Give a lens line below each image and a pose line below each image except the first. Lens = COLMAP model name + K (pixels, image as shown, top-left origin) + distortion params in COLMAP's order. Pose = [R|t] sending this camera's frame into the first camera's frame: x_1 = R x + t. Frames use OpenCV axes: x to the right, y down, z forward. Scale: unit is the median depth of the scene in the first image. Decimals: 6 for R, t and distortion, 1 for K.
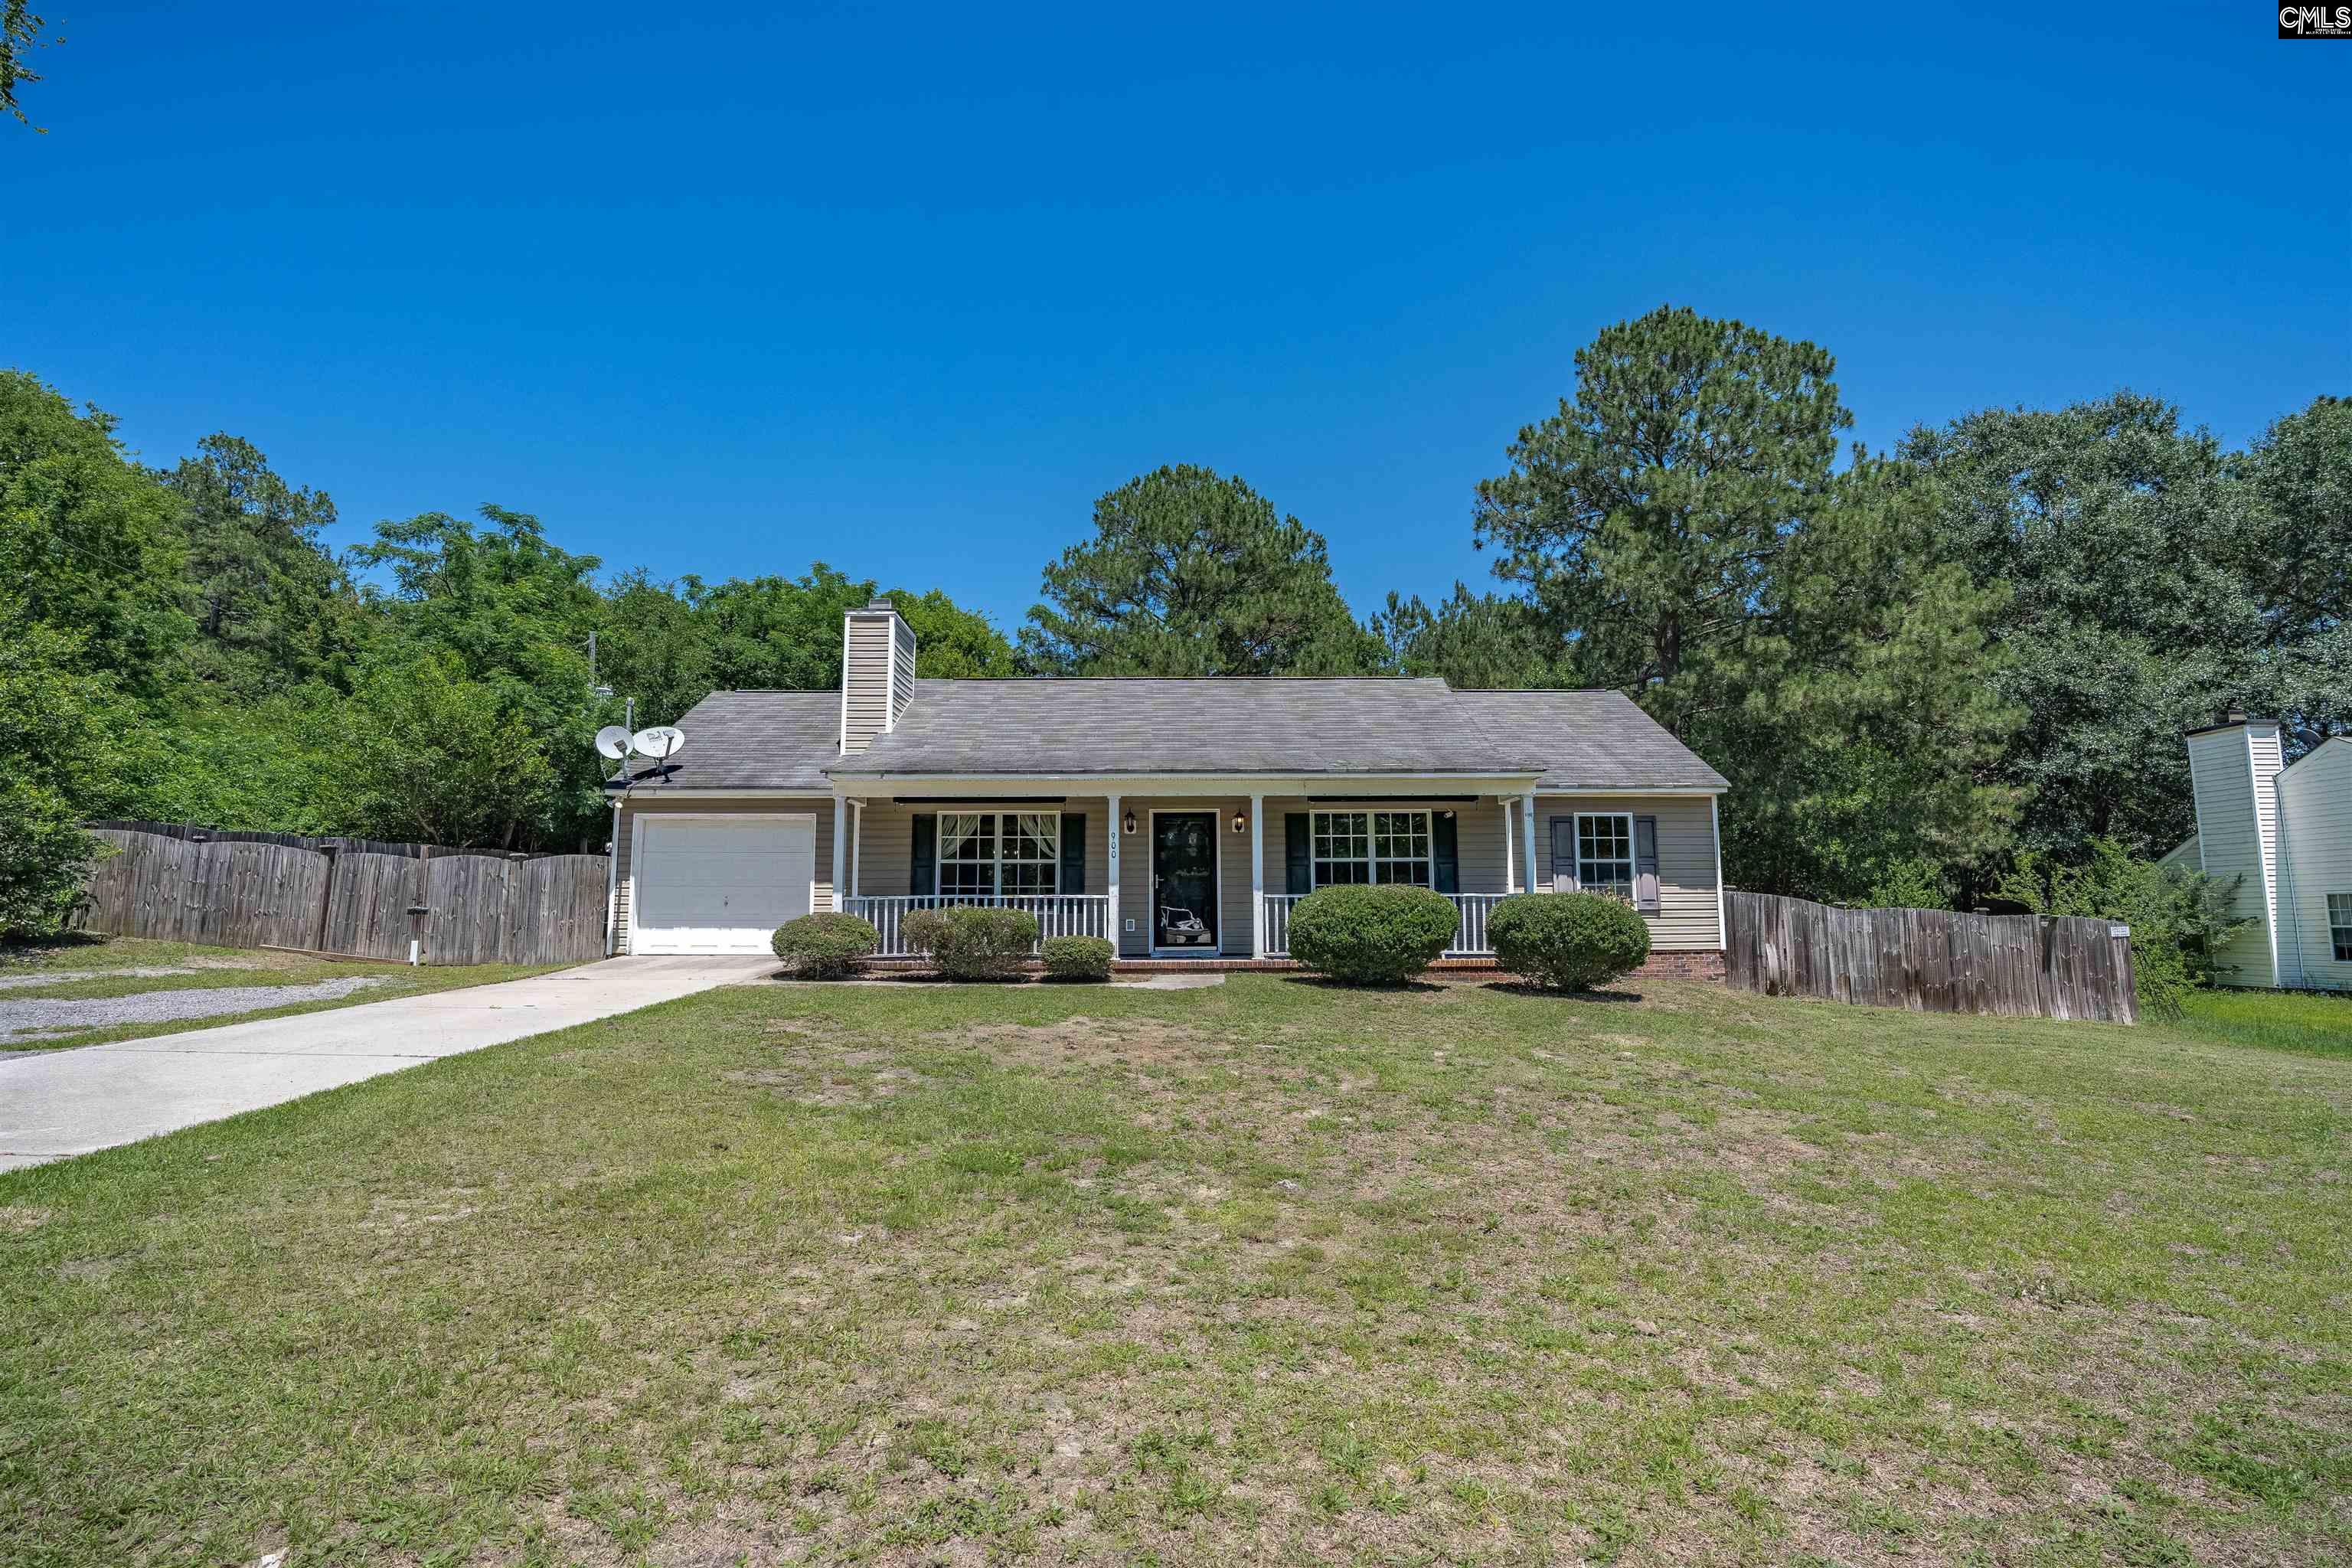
lens RADIAL K [[1017.5, 0, 1176.0], [0, 1017.5, 784.0], [0, 0, 1]] dist [-0.013348, 0.000167]
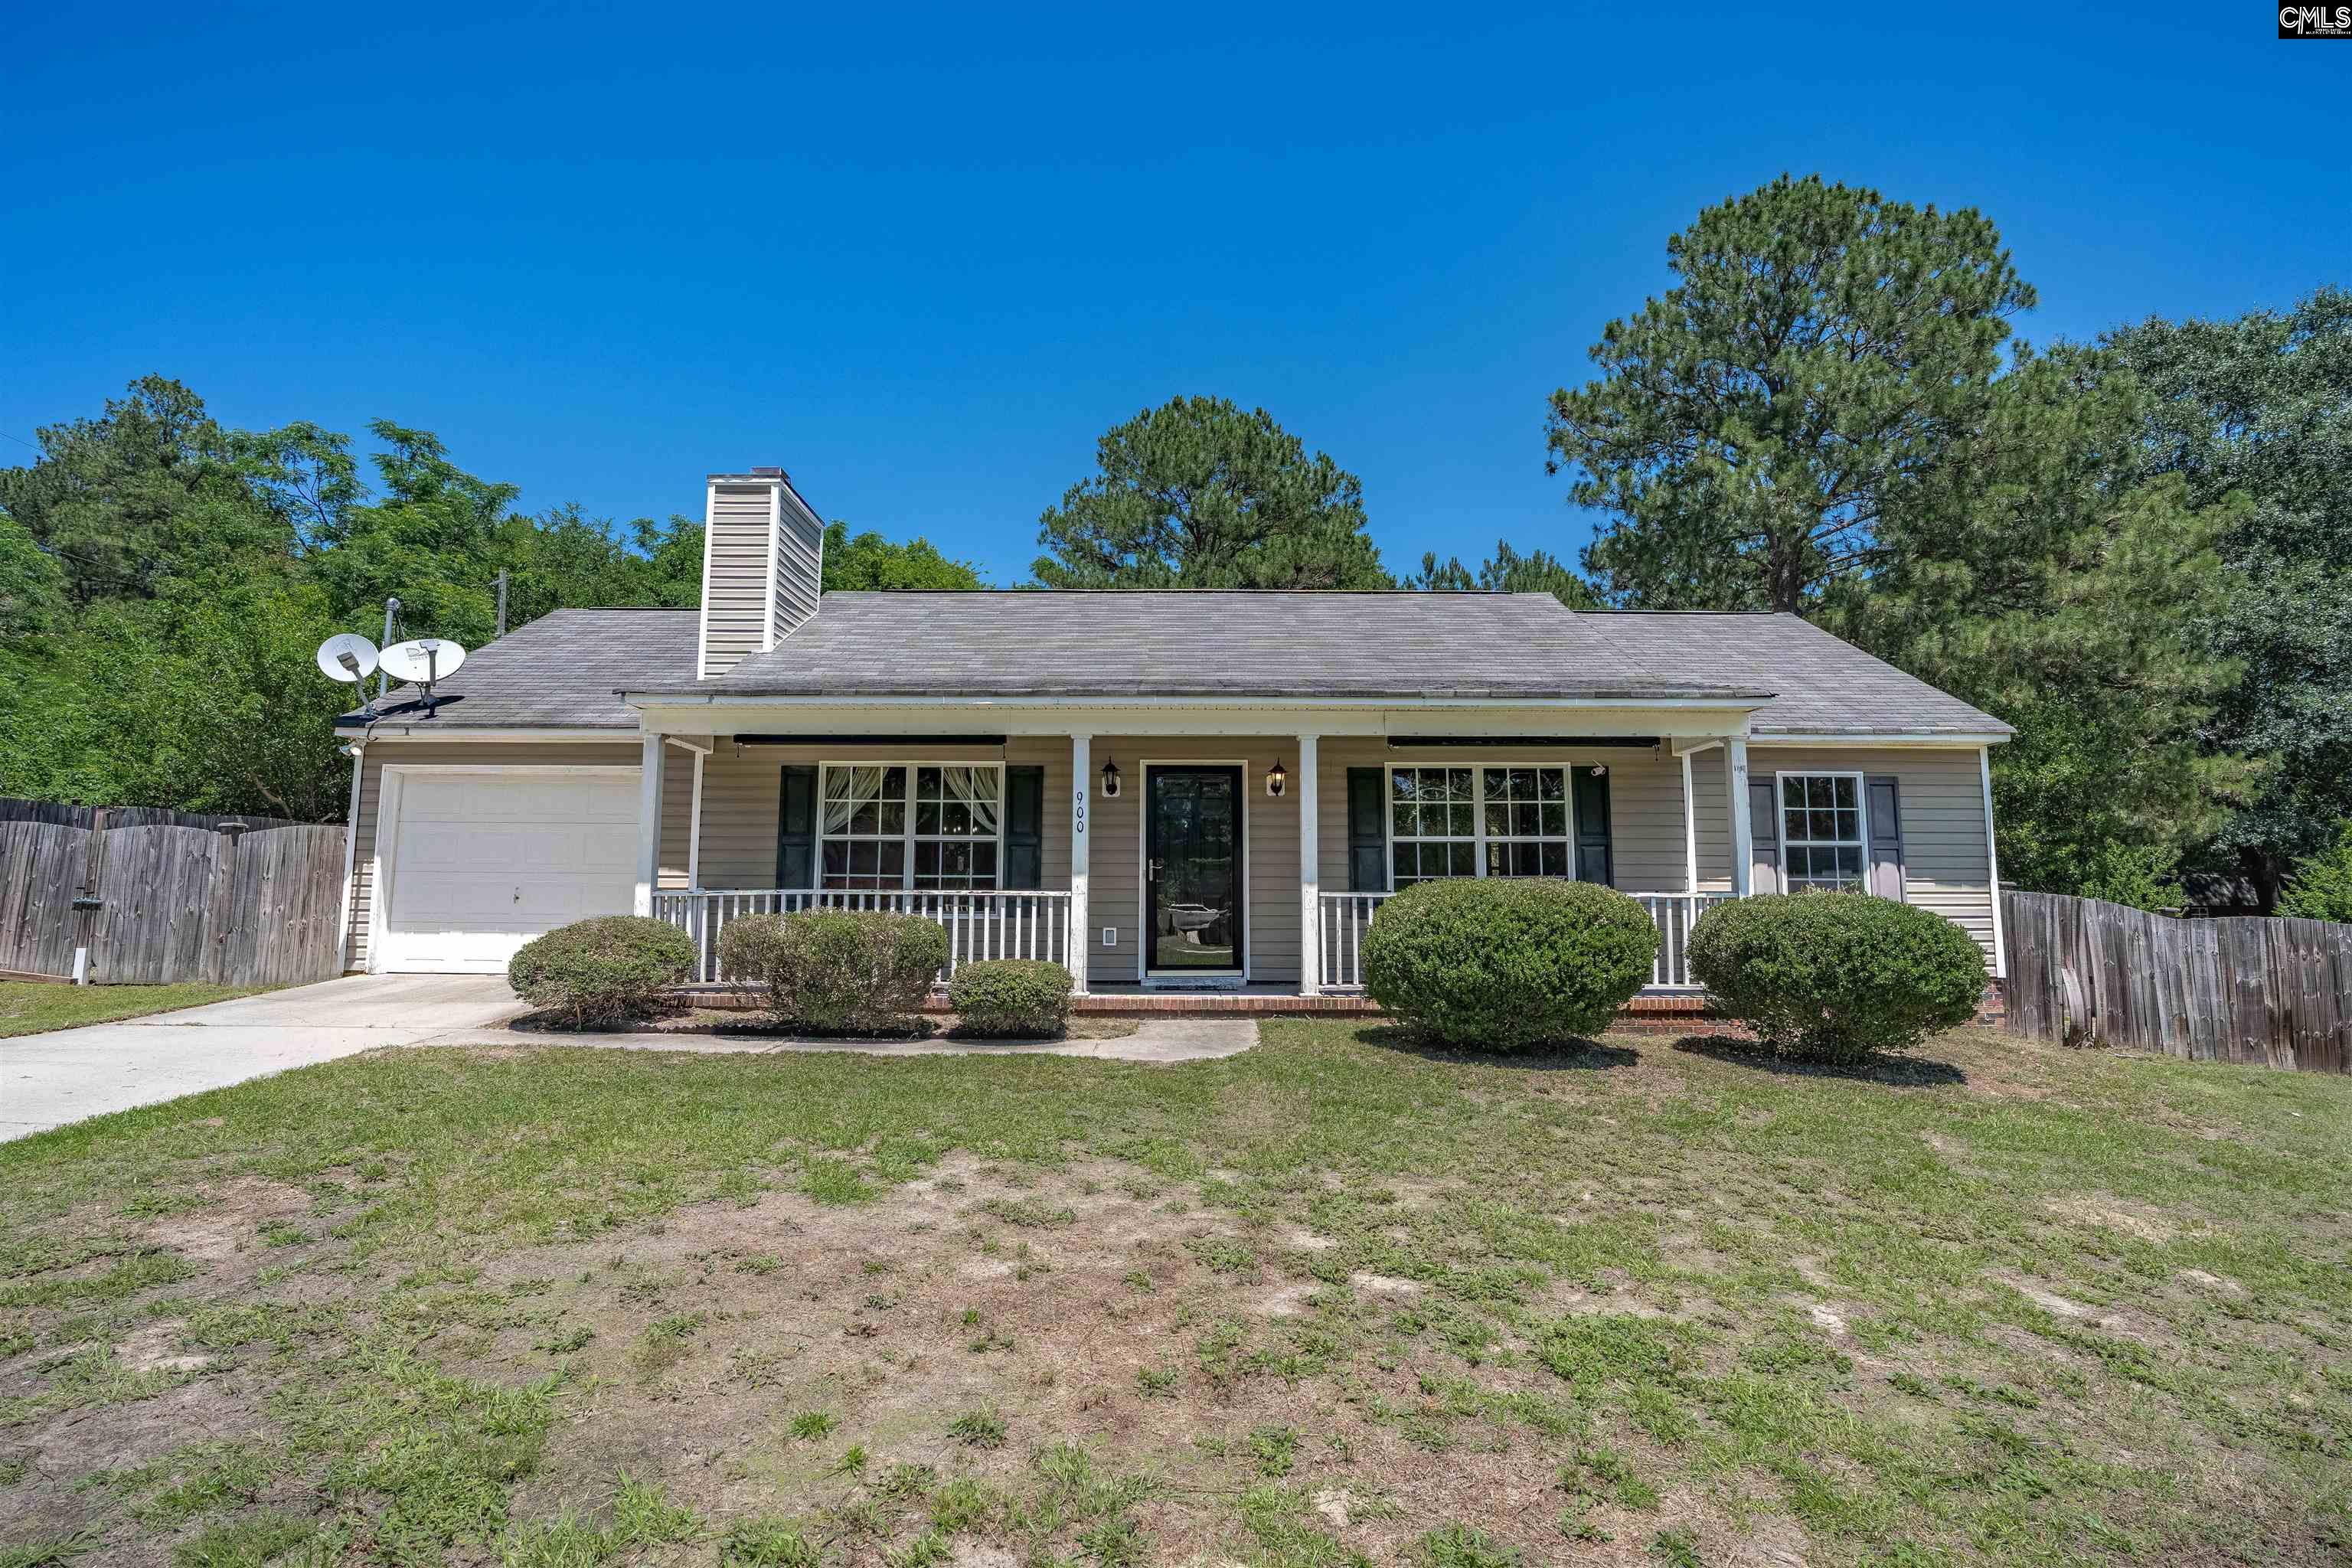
lens RADIAL K [[1039.8, 0, 1176.0], [0, 1039.8, 784.0], [0, 0, 1]] dist [-0.016816, 0.000985]
pose [[0.999876, 0.005574, -0.014760, 0.006491], [-0.005358, 0.999878, 0.014675, 0.028938], [0.014840, -0.014594, 0.999783, 0.315089]]
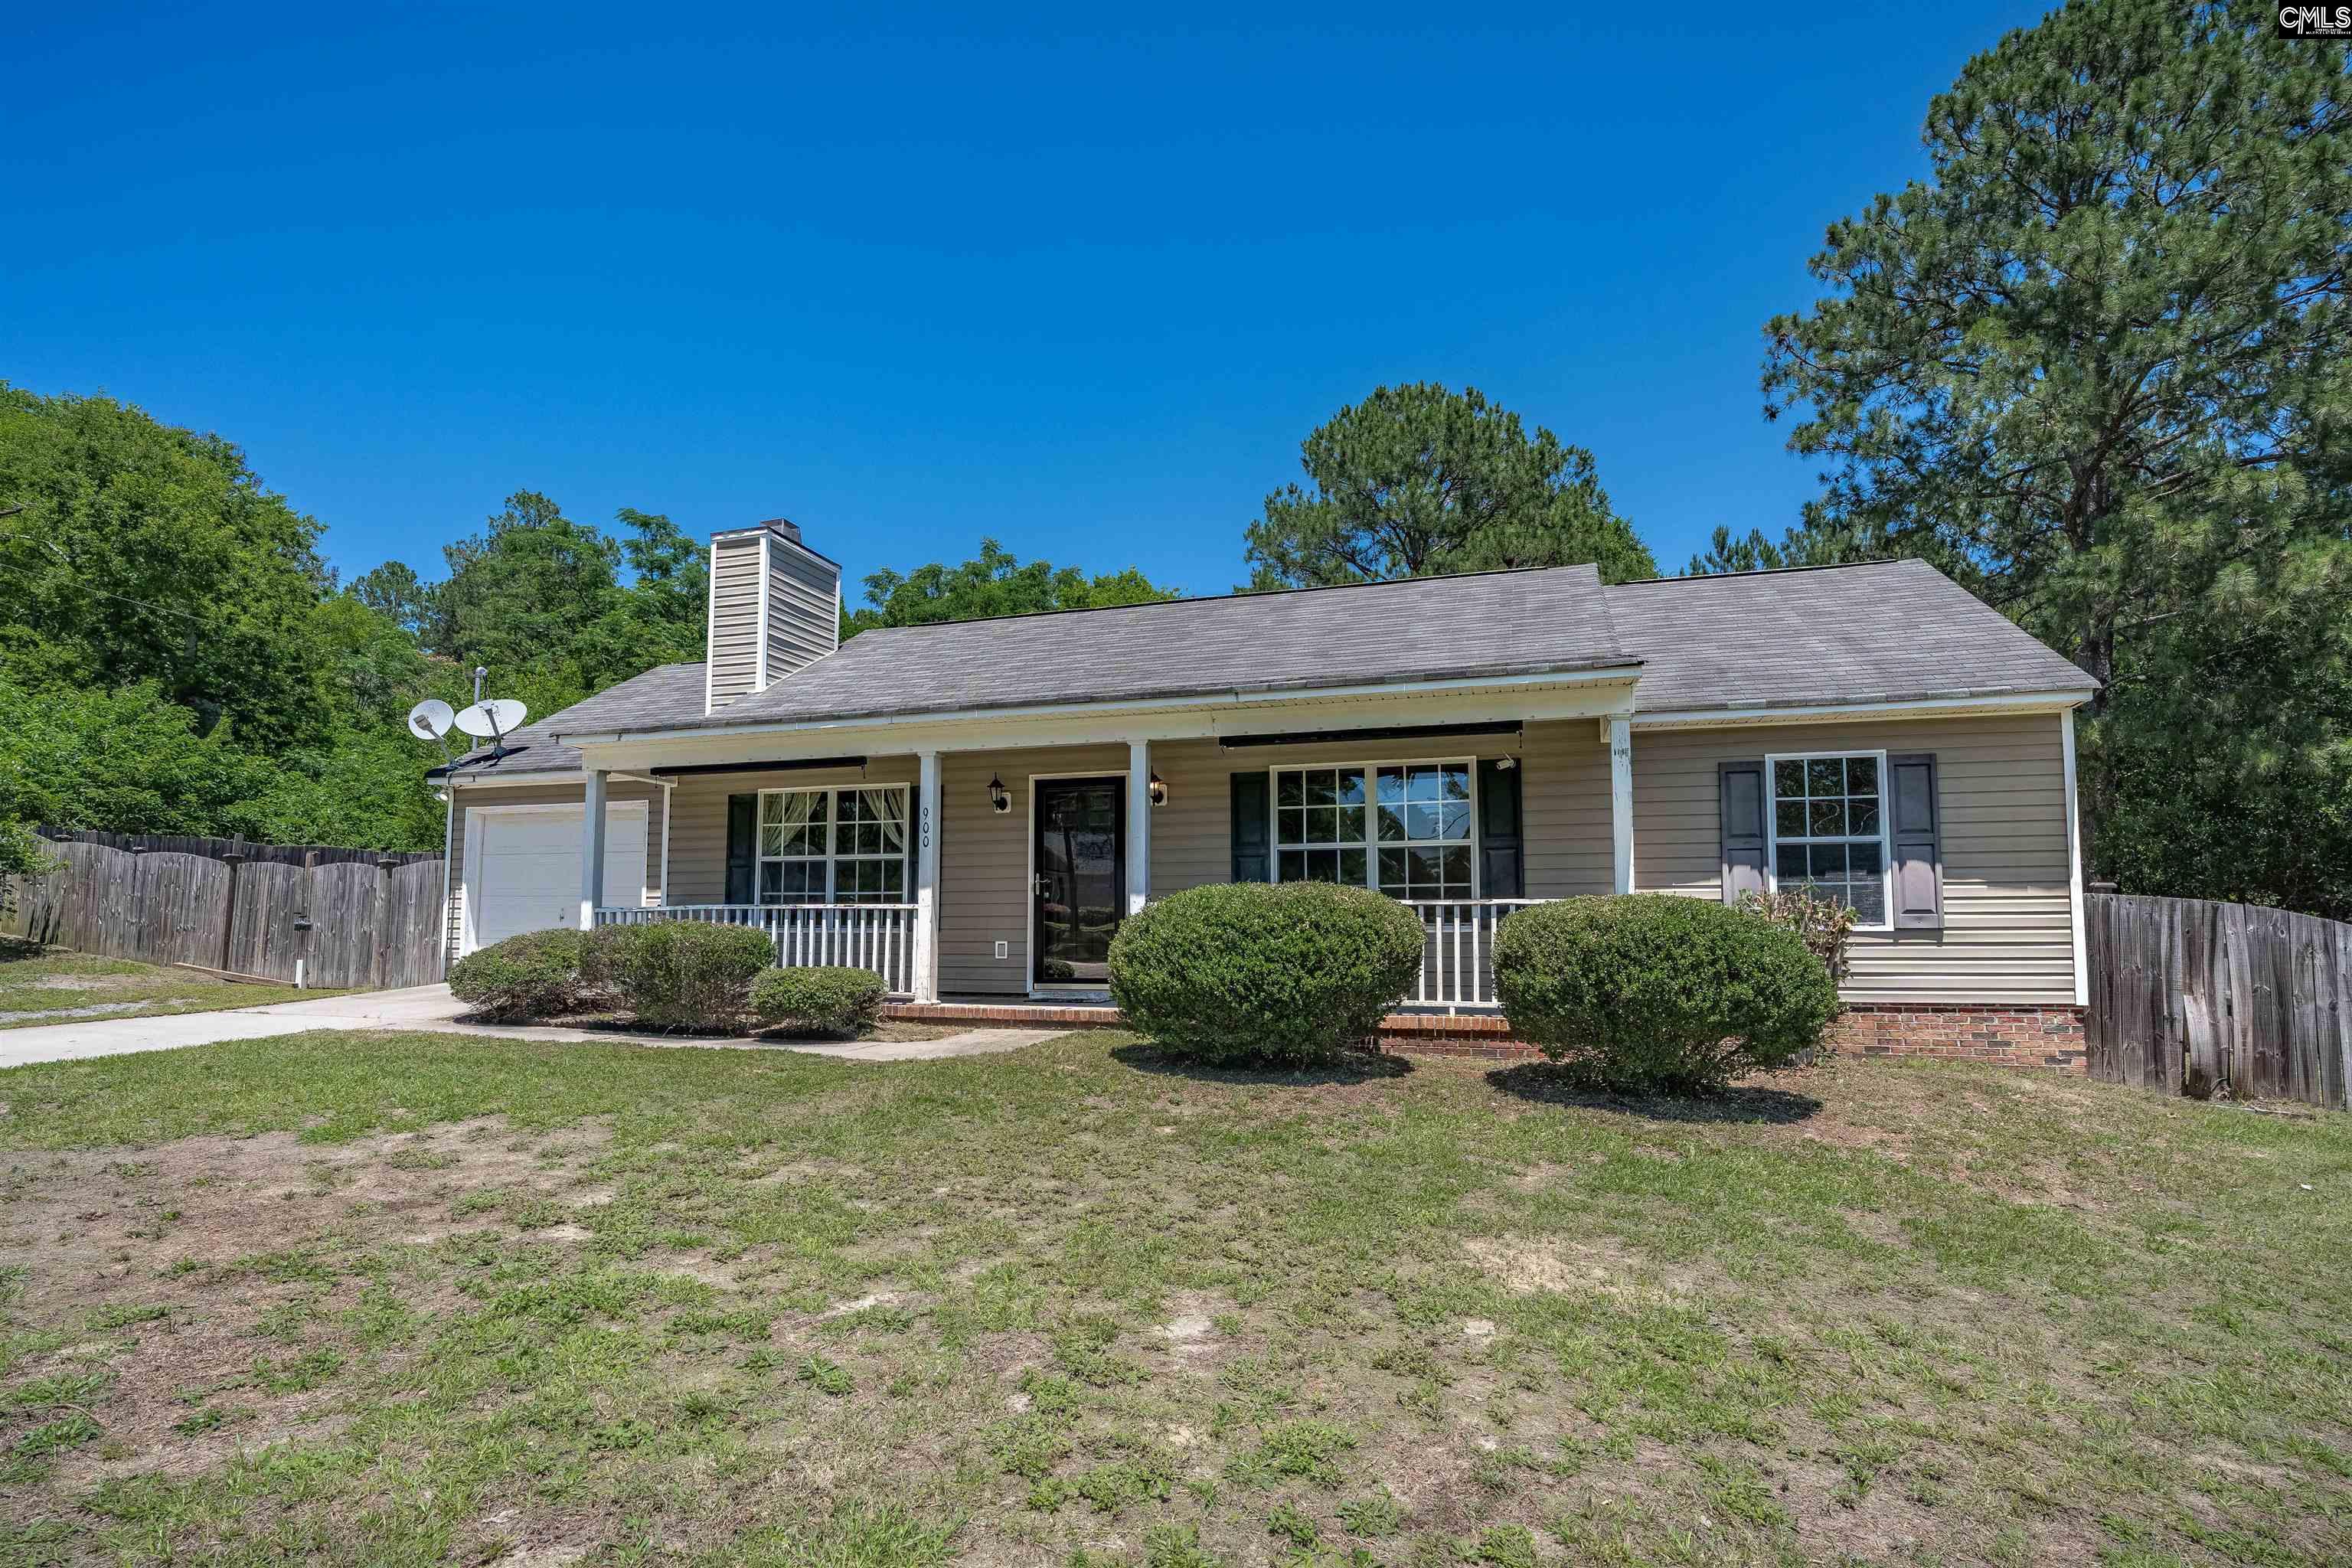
lens RADIAL K [[1076.6, 0, 1173.0], [0, 1076.6, 845.9], [0, 0, 1]] dist [-0.015428, -0.000100]
pose [[0.954429, -0.020202, -0.297753, 0.257776], [0.034381, 0.998506, 0.042462, 0.042485], [0.296451, -0.050764, 0.953698, 0.344315]]
